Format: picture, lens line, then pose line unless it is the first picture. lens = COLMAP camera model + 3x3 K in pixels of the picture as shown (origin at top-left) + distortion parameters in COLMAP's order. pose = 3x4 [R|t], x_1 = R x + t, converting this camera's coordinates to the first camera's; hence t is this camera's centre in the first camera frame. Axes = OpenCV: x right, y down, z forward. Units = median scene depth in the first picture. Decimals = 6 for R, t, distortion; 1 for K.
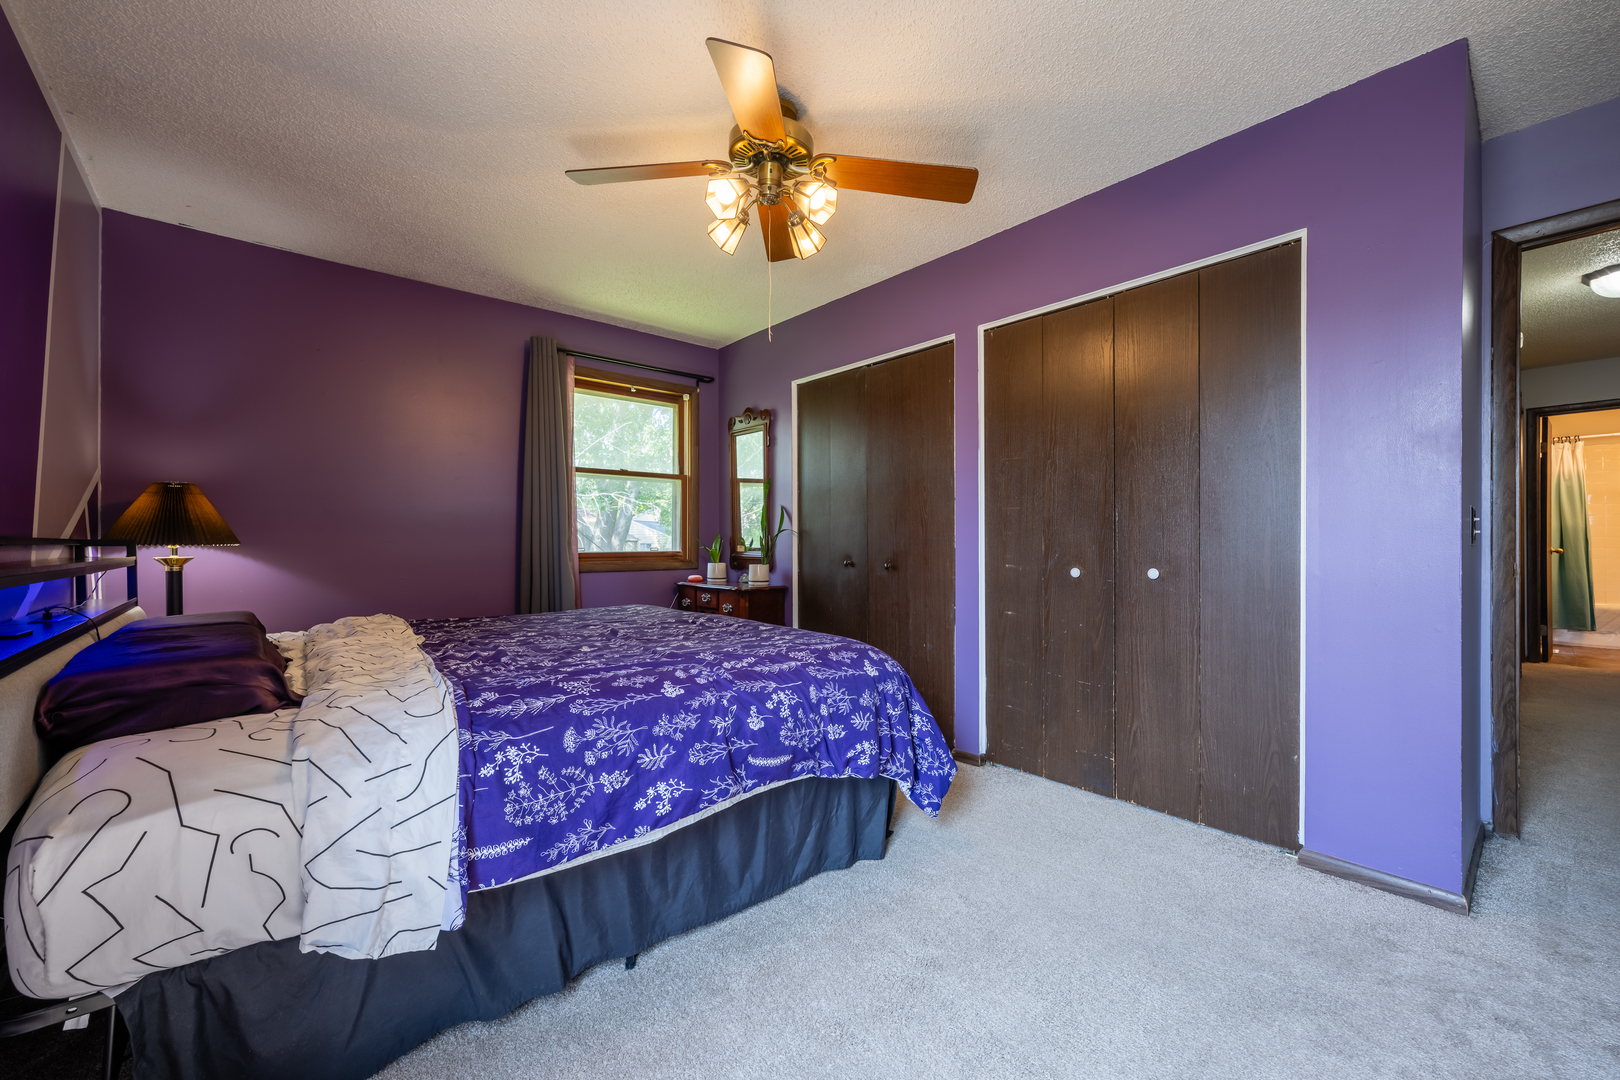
lens RADIAL K [[641.5, 0, 807.1], [0, 641.5, 542.2], [0, 0, 1]] dist [-0.000023, 0.000392]
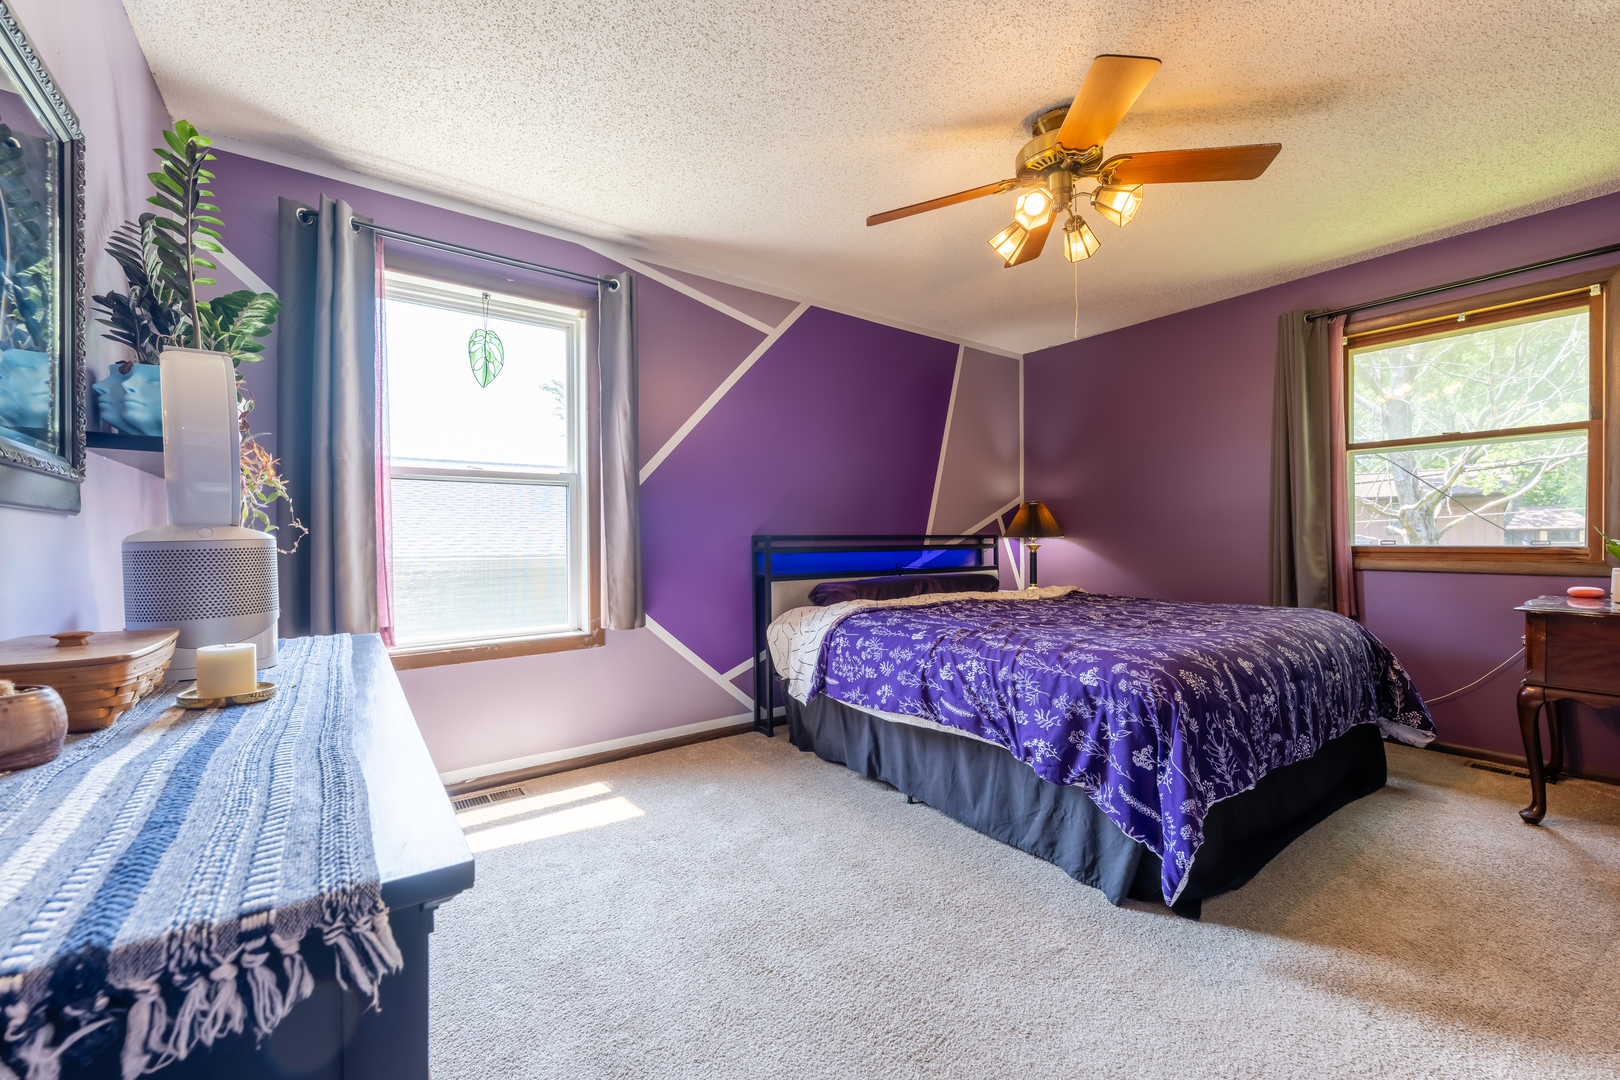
lens RADIAL K [[641.5, 0, 807.1], [0, 641.5, 542.2], [0, 0, 1]] dist [-0.000023, 0.000392]
pose [[-0.088055, 0.005797, -0.996099, 1.344956], [0.007671, 0.999957, 0.005142, 0.003089], [0.996086, -0.007188, -0.088096, 0.904098]]
